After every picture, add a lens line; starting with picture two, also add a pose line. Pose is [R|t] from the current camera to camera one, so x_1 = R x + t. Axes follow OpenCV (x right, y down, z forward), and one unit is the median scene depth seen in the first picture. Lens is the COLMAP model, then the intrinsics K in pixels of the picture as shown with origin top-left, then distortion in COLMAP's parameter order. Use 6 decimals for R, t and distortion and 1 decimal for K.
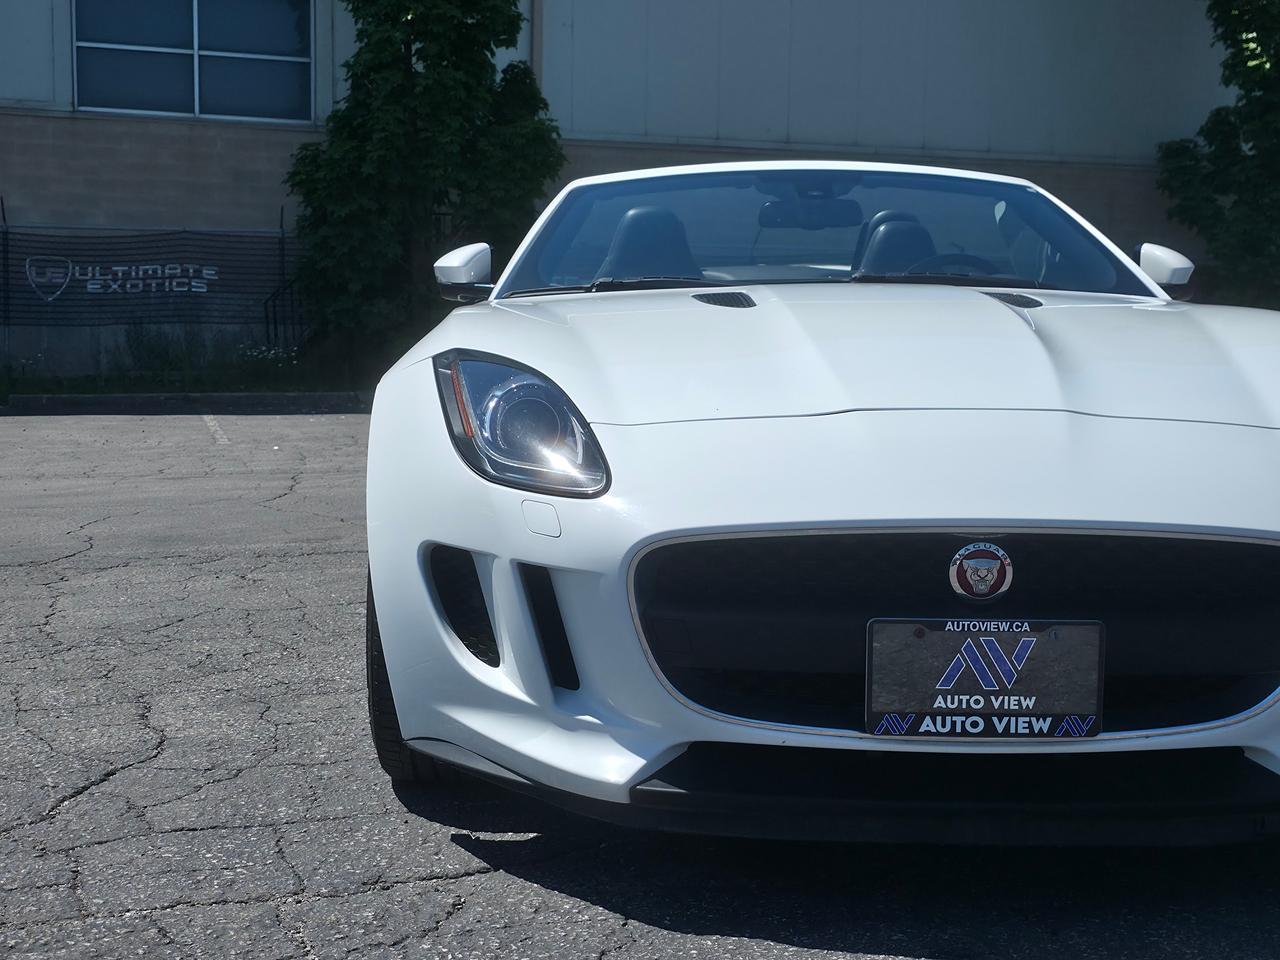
lens RADIAL K [[1702.2, 0, 646.3], [0, 1702.2, 456.5], [0, 0, 1]] dist [0.052907, 0.000000]
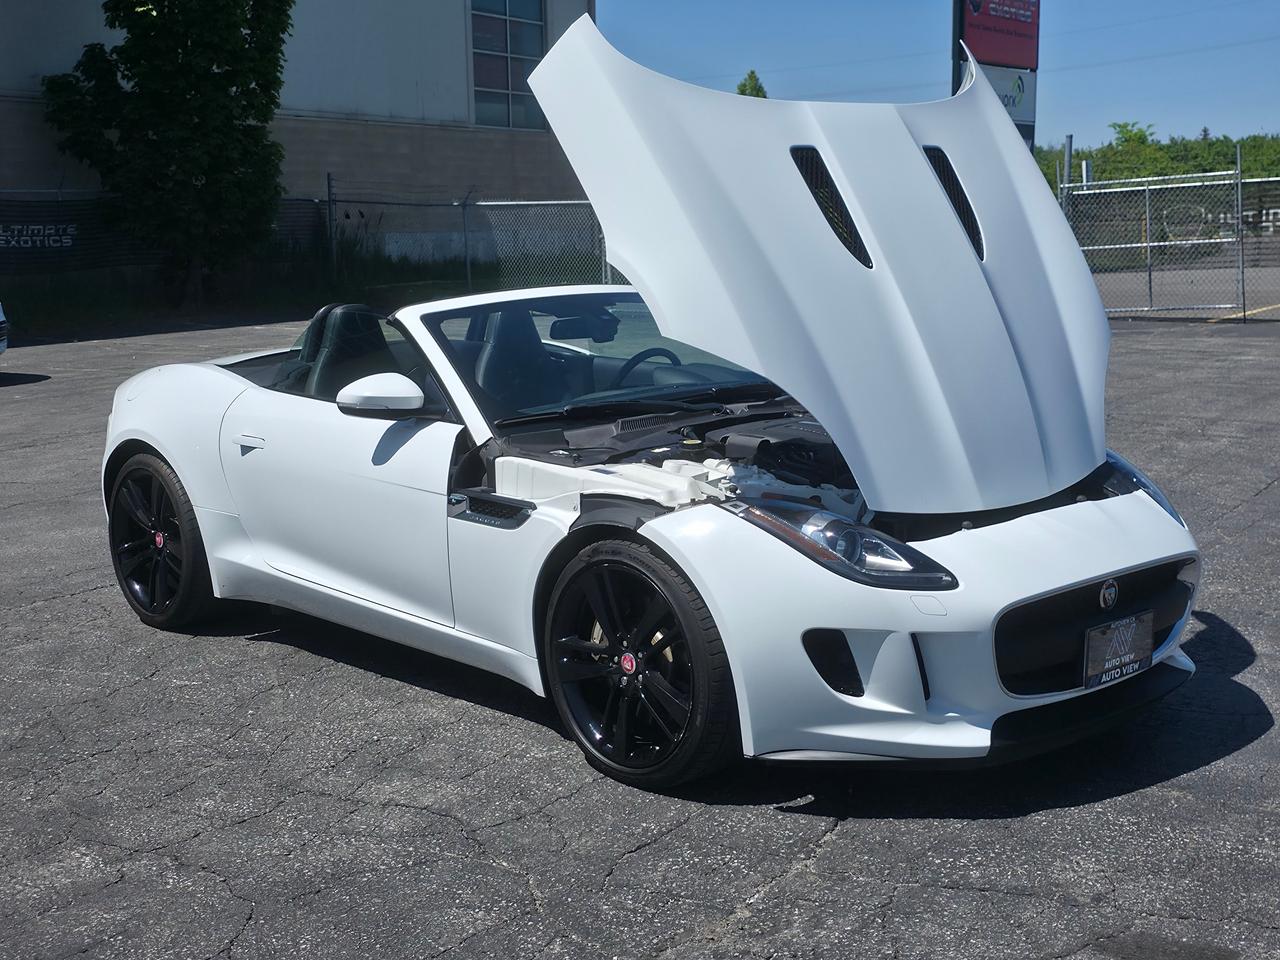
lens RADIAL K [[1702.2, 0, 632.3], [0, 1702.2, 476.1], [0, 0, 1]] dist [0.052907, 0.000000]
pose [[0.742158, -0.125683, 0.658335, -1.423263], [0.072382, 0.991545, 0.107698, -0.304755], [-0.666305, -0.032277, 0.744981, -0.073422]]
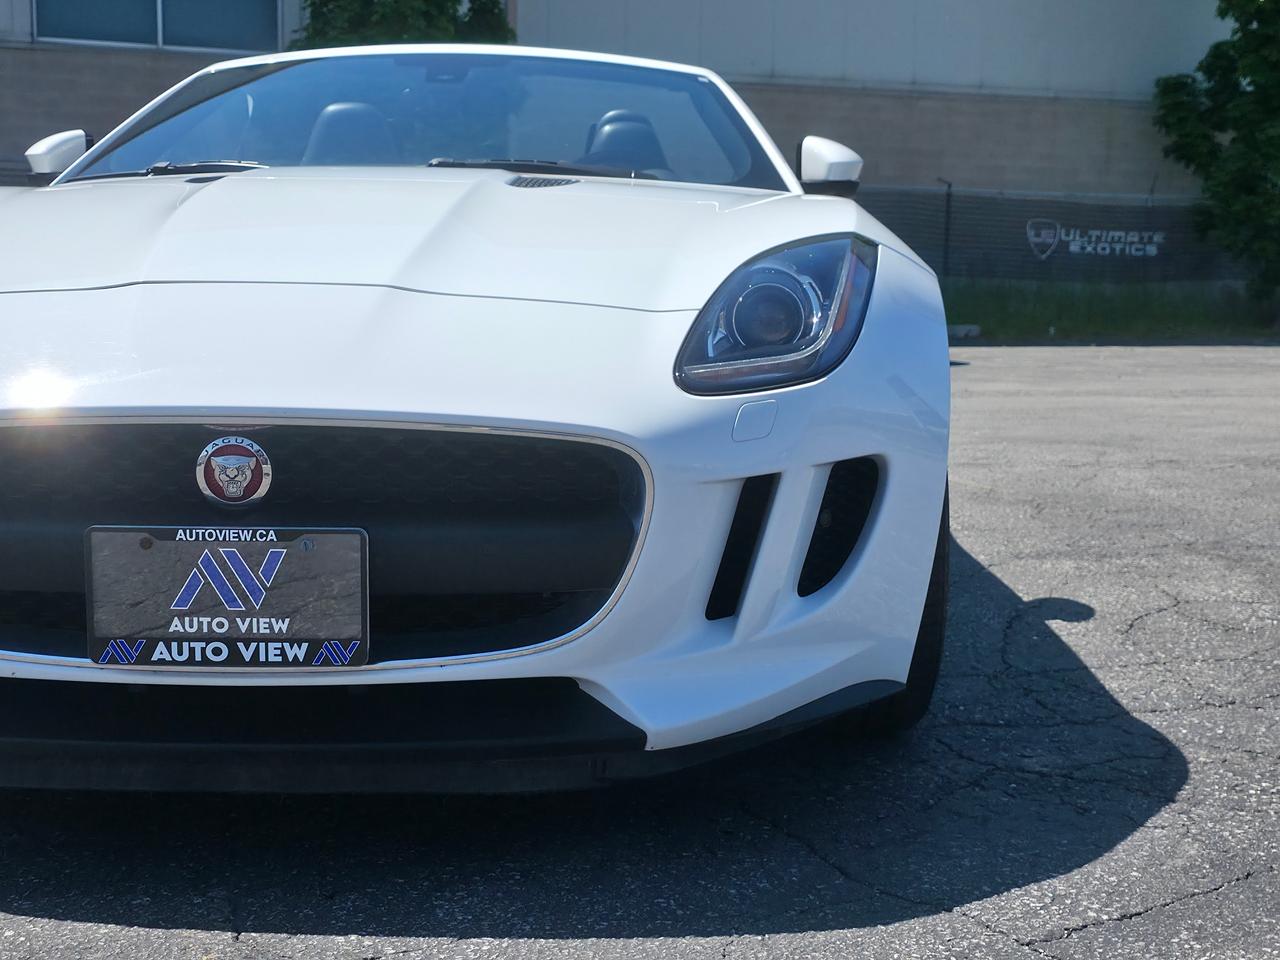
lens RADIAL K [[1702.2, 0, 679.3], [0, 1702.2, 463.1], [0, 0, 1]] dist [0.052907, 0.000000]
pose [[0.999930, 0.003657, -0.011286, 0.415448], [-0.003267, 0.999402, 0.034428, 0.033044], [0.011405, -0.034389, 0.999343, 0.156659]]
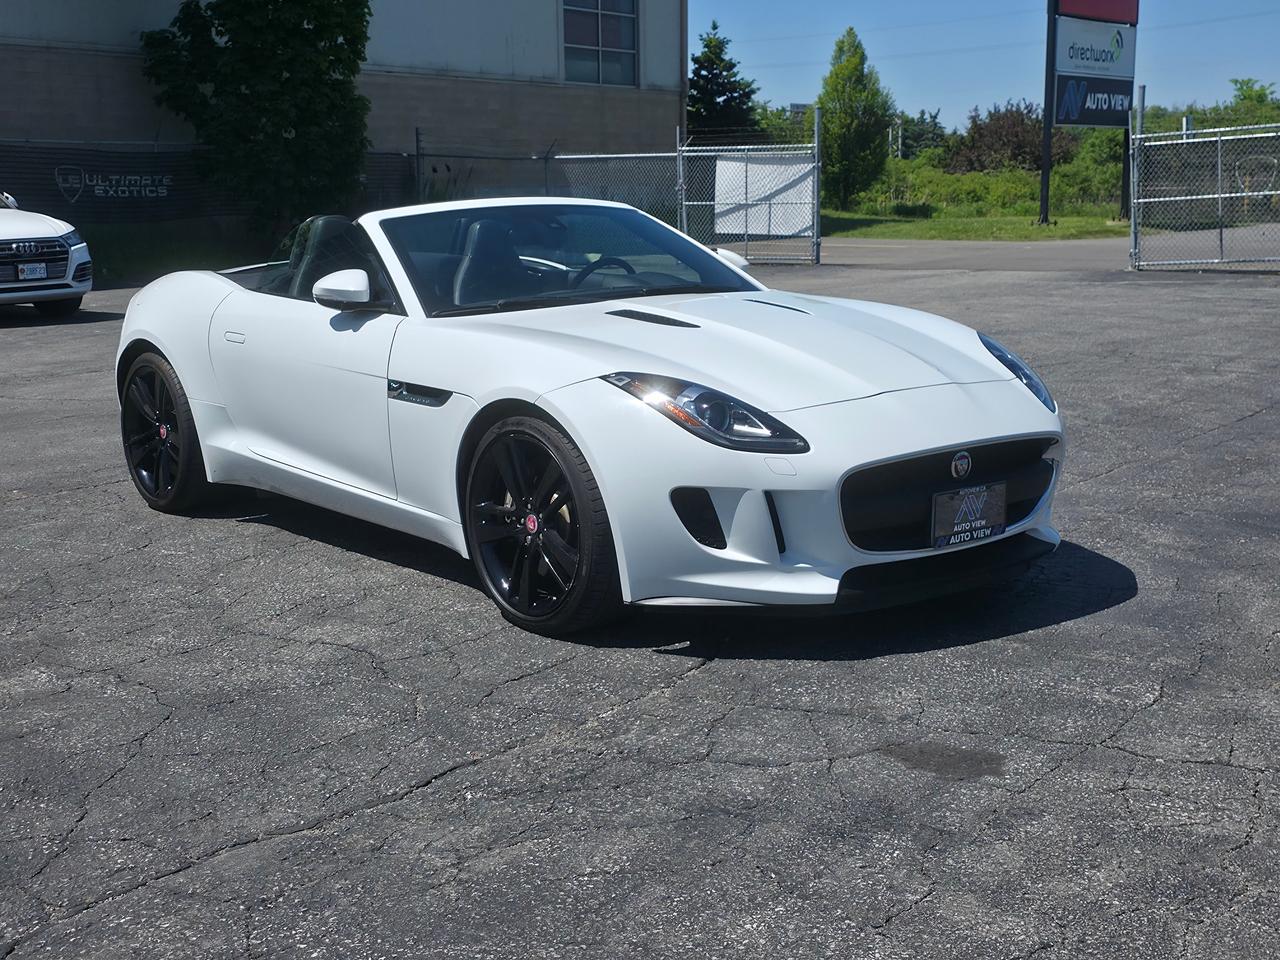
lens RADIAL K [[1702.2, 0, 634.4], [0, 1702.2, 479.4], [0, 0, 1]] dist [0.052907, 0.000000]
pose [[0.785517, -0.129575, 0.605123, -1.377637], [0.066965, 0.989890, 0.125036, -0.203024], [-0.615207, -0.057696, 0.786252, -0.410190]]
